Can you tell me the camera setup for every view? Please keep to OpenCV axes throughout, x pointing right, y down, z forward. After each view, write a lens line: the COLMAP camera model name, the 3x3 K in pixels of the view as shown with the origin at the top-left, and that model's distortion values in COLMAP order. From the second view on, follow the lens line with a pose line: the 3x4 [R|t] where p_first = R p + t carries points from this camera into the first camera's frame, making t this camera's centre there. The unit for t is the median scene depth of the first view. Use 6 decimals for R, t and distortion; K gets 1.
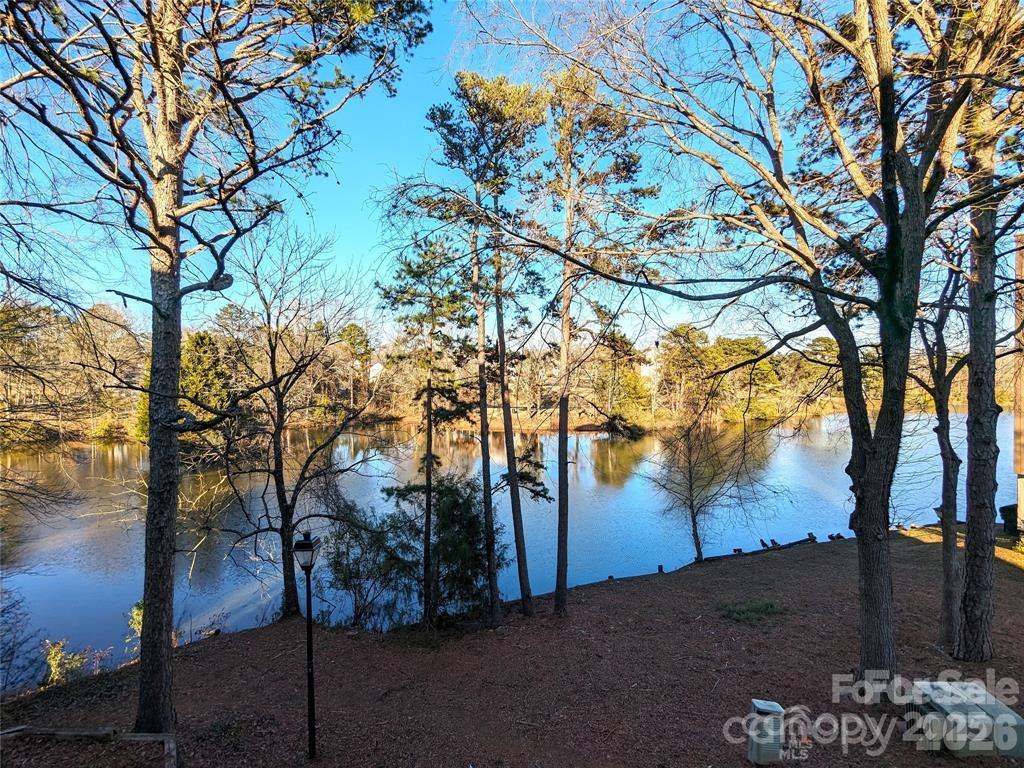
lens RADIAL K [[481.0, 0, 512.0], [0, 481.0, 384.0], [0, 0, 1]] dist [-0.009376, -0.000020]
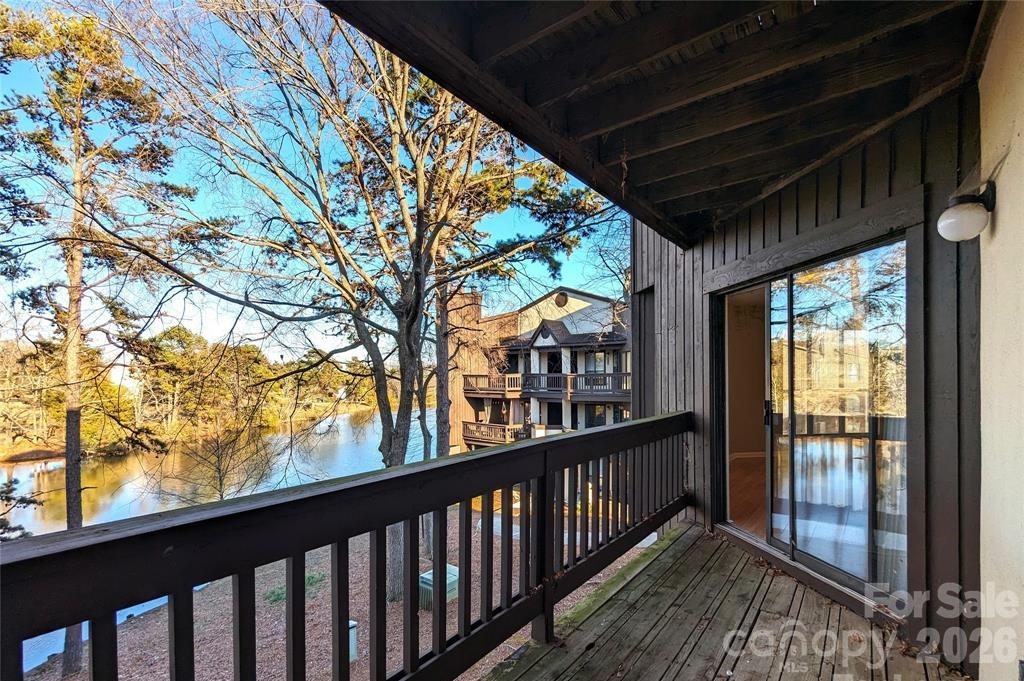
lens RADIAL K [[465.4, 0, 510.6], [0, 465.4, 382.5], [0, 0, 1]] dist [0.001303, 0.000004]
pose [[0.566151, -0.002595, 0.824297, -0.138449], [0.019122, 0.999767, -0.009986, 0.002841], [-0.824080, 0.021416, 0.566069, -0.069547]]
